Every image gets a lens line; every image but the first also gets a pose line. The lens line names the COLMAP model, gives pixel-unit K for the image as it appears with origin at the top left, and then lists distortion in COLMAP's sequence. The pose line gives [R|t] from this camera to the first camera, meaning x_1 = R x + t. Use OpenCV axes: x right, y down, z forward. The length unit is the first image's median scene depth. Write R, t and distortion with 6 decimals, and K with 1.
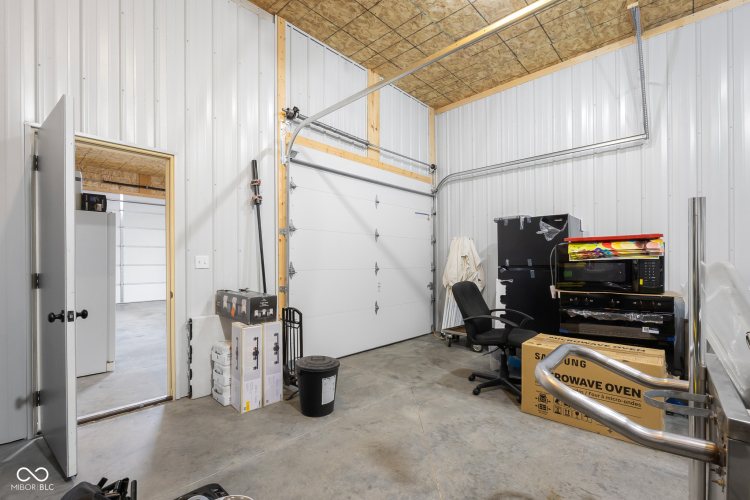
lens RADIAL K [[334.6, 0, 375.0], [0, 334.6, 250.0], [0, 0, 1]] dist [0.000439, 0.000280]
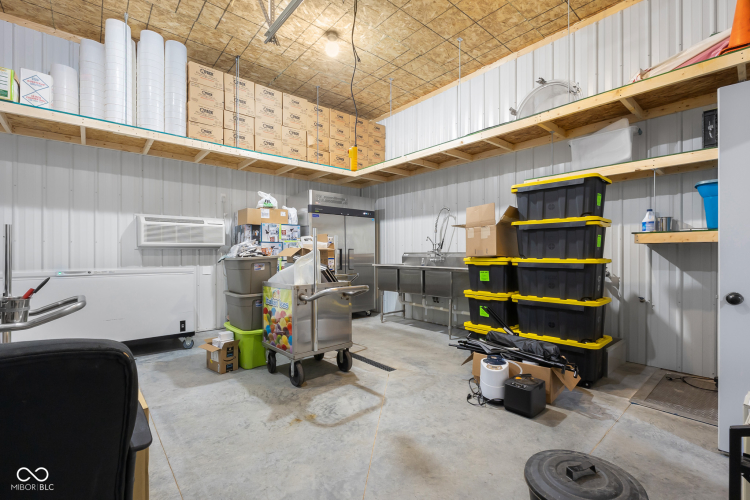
lens RADIAL K [[334.6, 0, 375.0], [0, 334.6, 250.0], [0, 0, 1]] dist [0.000439, 0.000280]
pose [[-0.994111, 0.005983, 0.108199, 0.049605], [0.000738, 0.998825, -0.048450, 0.084728], [-0.108362, -0.048085, -0.992948, 1.873950]]
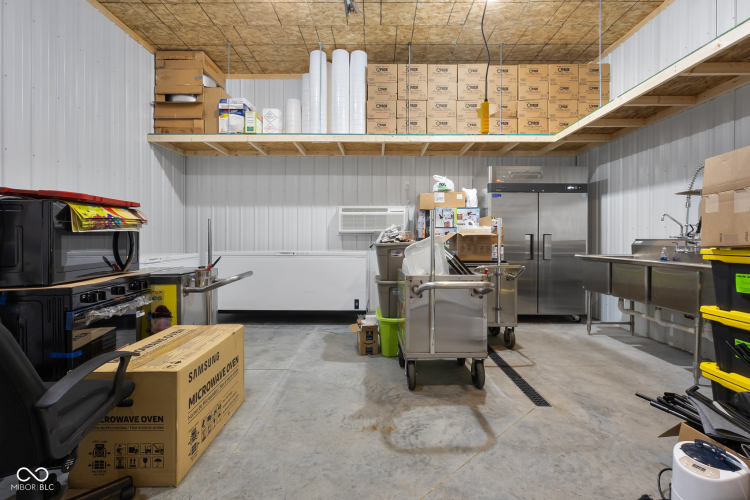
lens RADIAL K [[336.0, 0, 374.2], [0, 336.0, 238.4], [0, 0, 1]] dist [-0.001025, 0.000044]
pose [[-0.679537, 0.003040, 0.733635, -0.295197], [-0.028466, 0.999129, -0.030507, 0.069105], [-0.733089, -0.041615, -0.678859, 1.467532]]
